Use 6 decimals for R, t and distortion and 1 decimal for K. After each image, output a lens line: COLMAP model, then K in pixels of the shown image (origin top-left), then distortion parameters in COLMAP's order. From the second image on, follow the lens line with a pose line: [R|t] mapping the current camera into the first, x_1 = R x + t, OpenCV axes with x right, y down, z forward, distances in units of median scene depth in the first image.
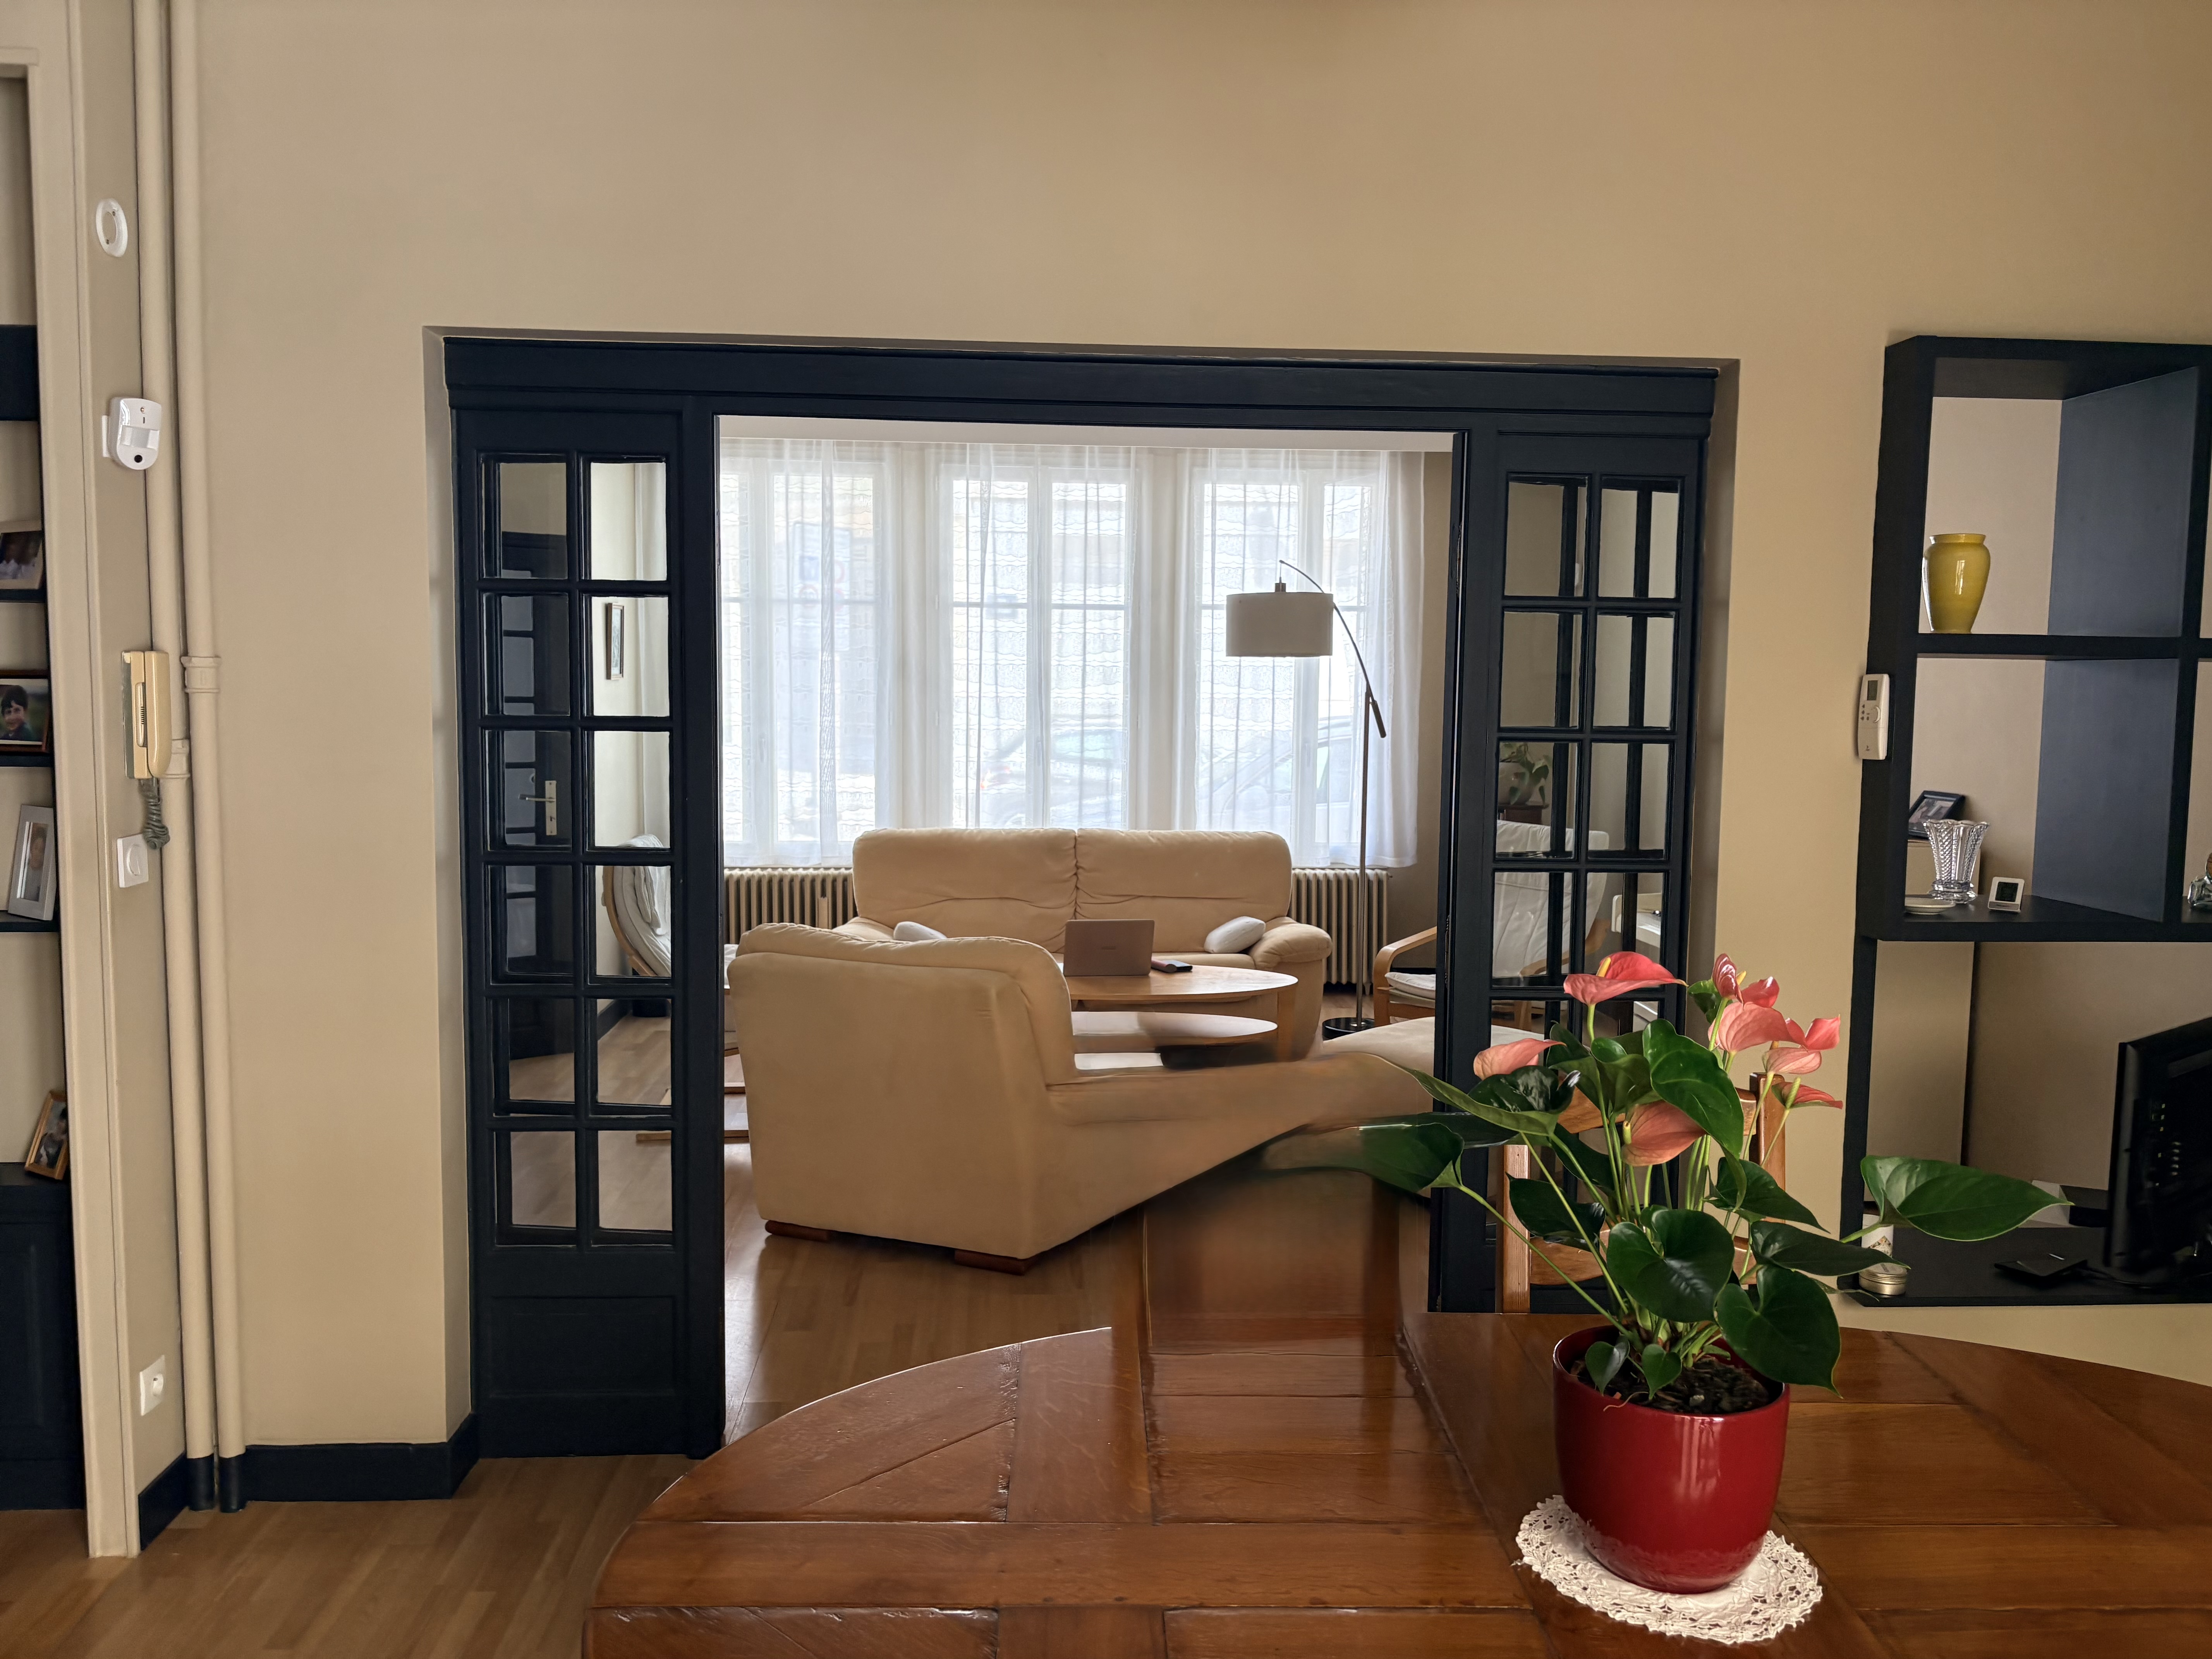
lens RADIAL K [[1675.7, 0, 1111.1], [0, 1675.7, 810.5], [0, 0, 1]] dist [0.007342, -0.000489]
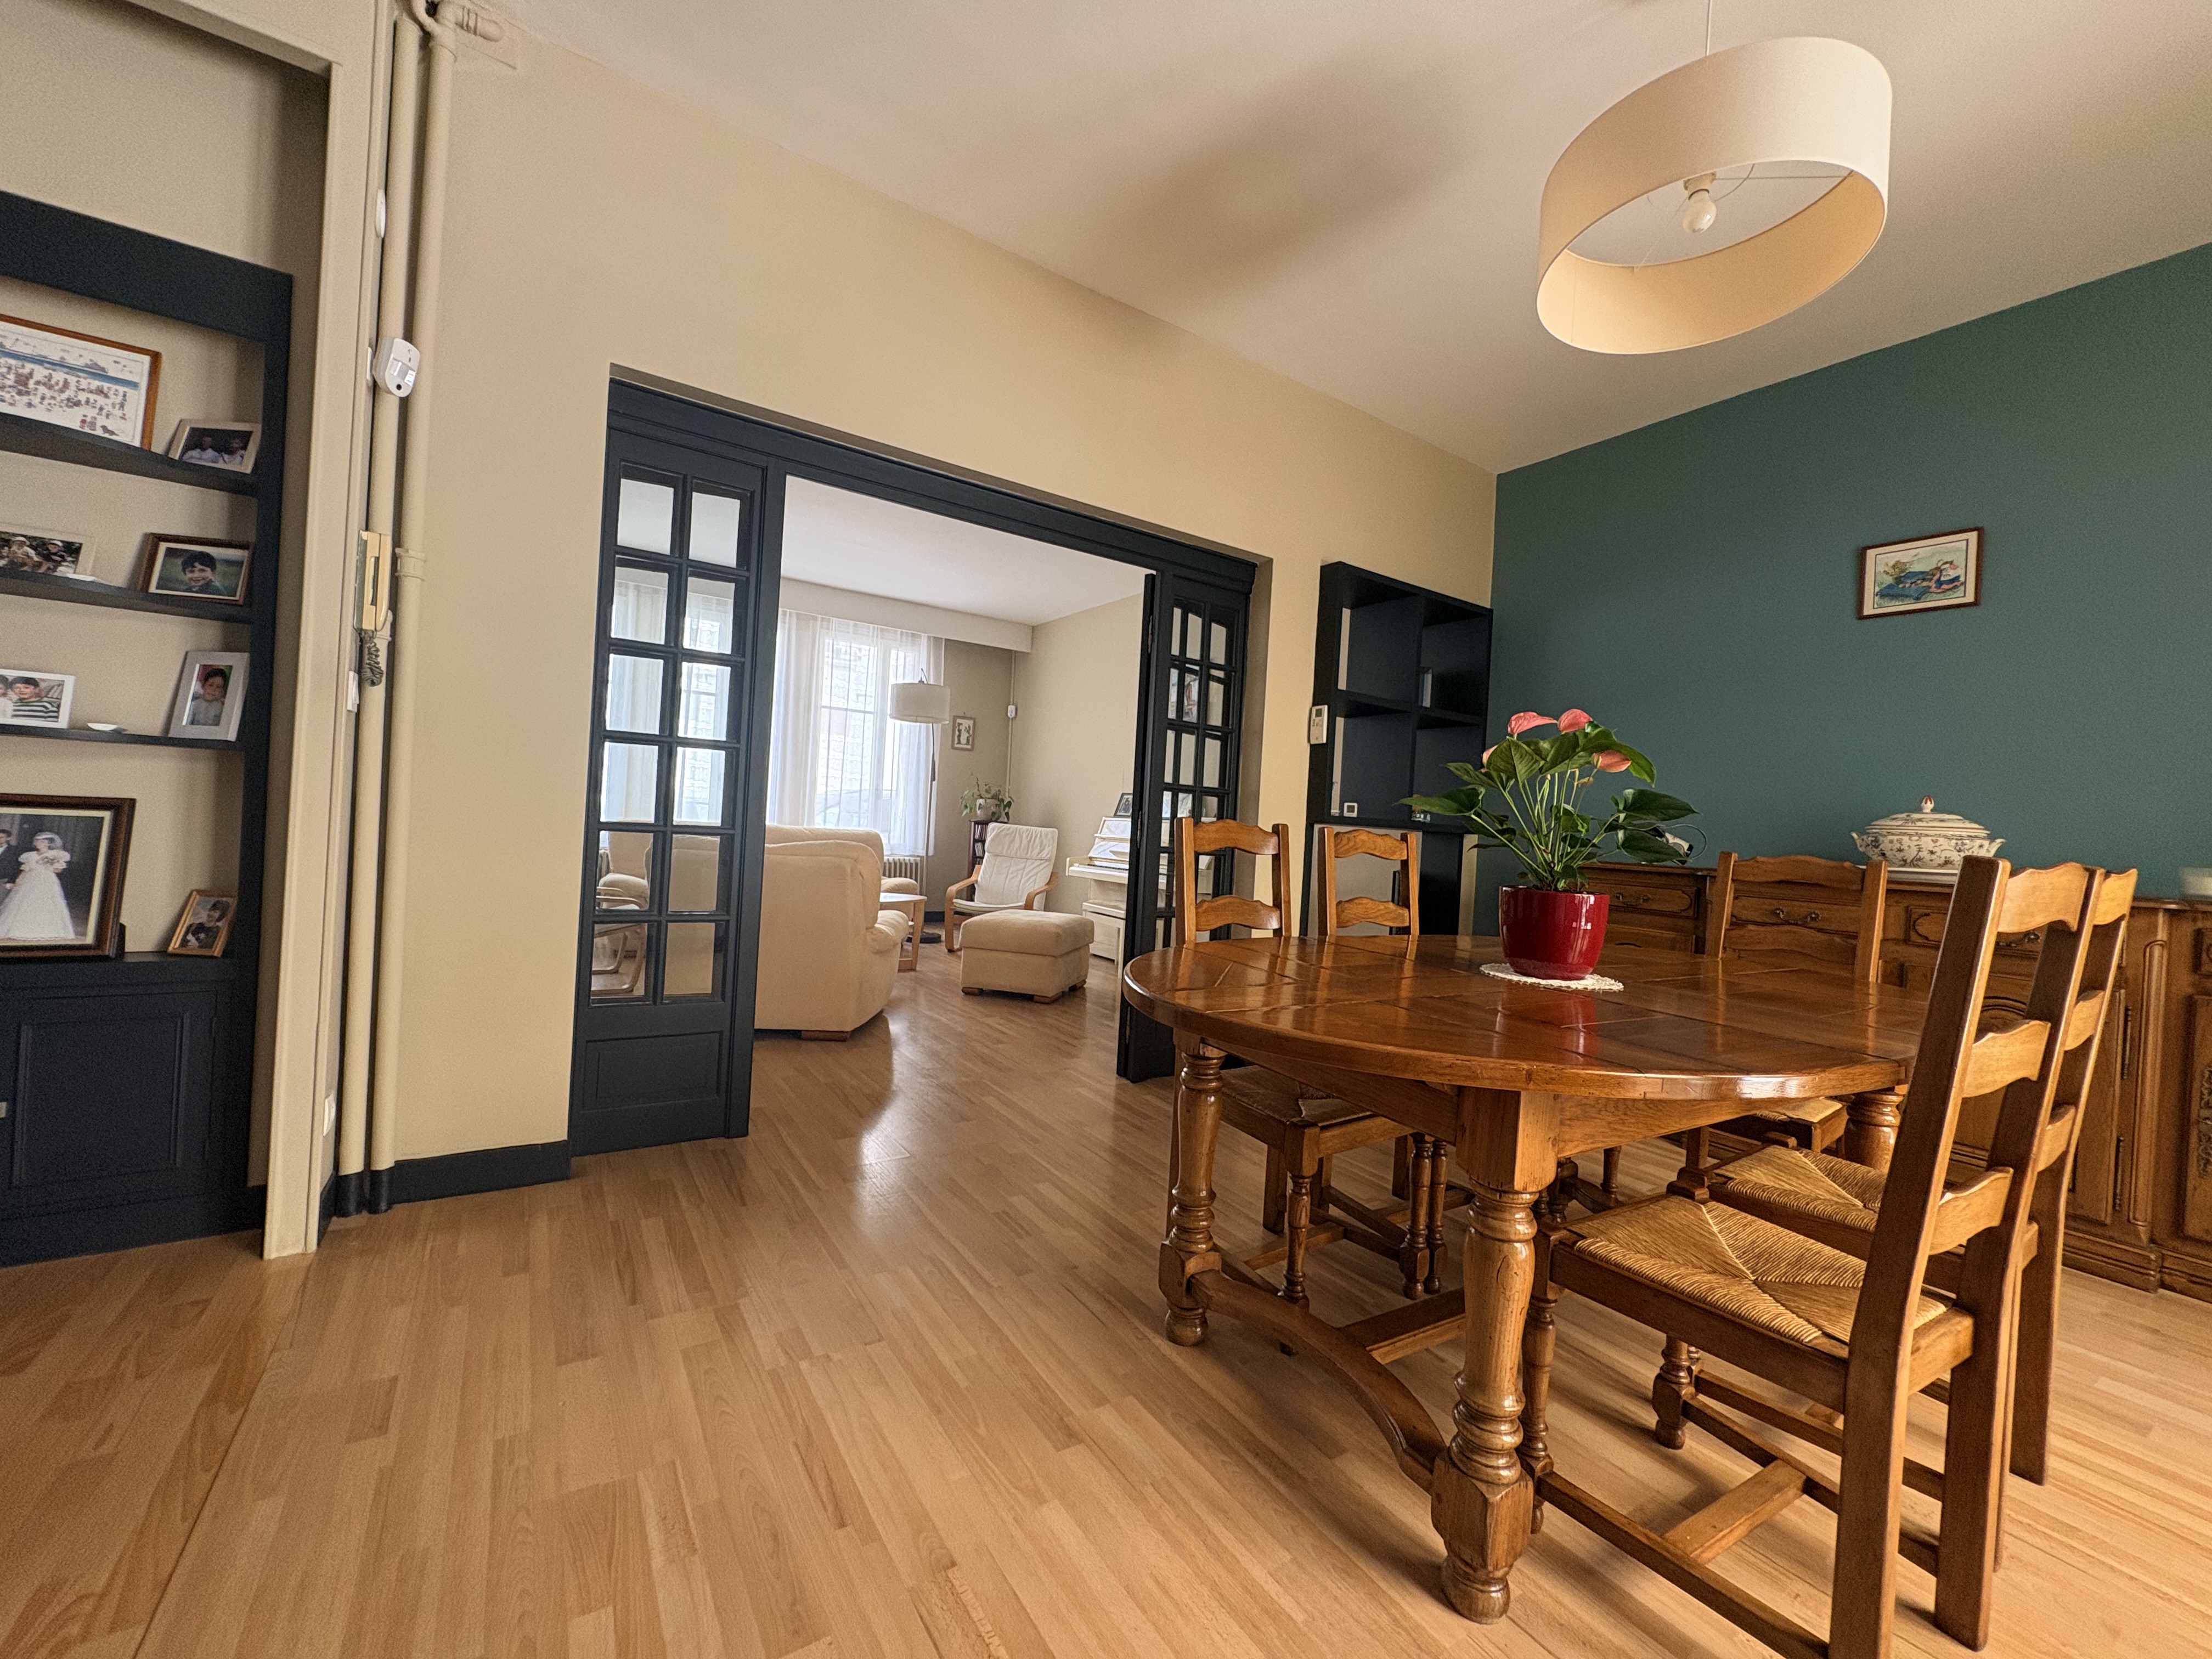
lens RADIAL K [[879.1, 0, 1109.8], [0, 879.1, 822.4], [0, 0, 1]] dist [-0.004237, -0.000105]
pose [[0.864984, 0.038143, 0.500348, -0.386484], [-0.005720, 0.997792, -0.066177, 0.159807], [-0.501767, 0.054380, 0.863292, 0.126874]]
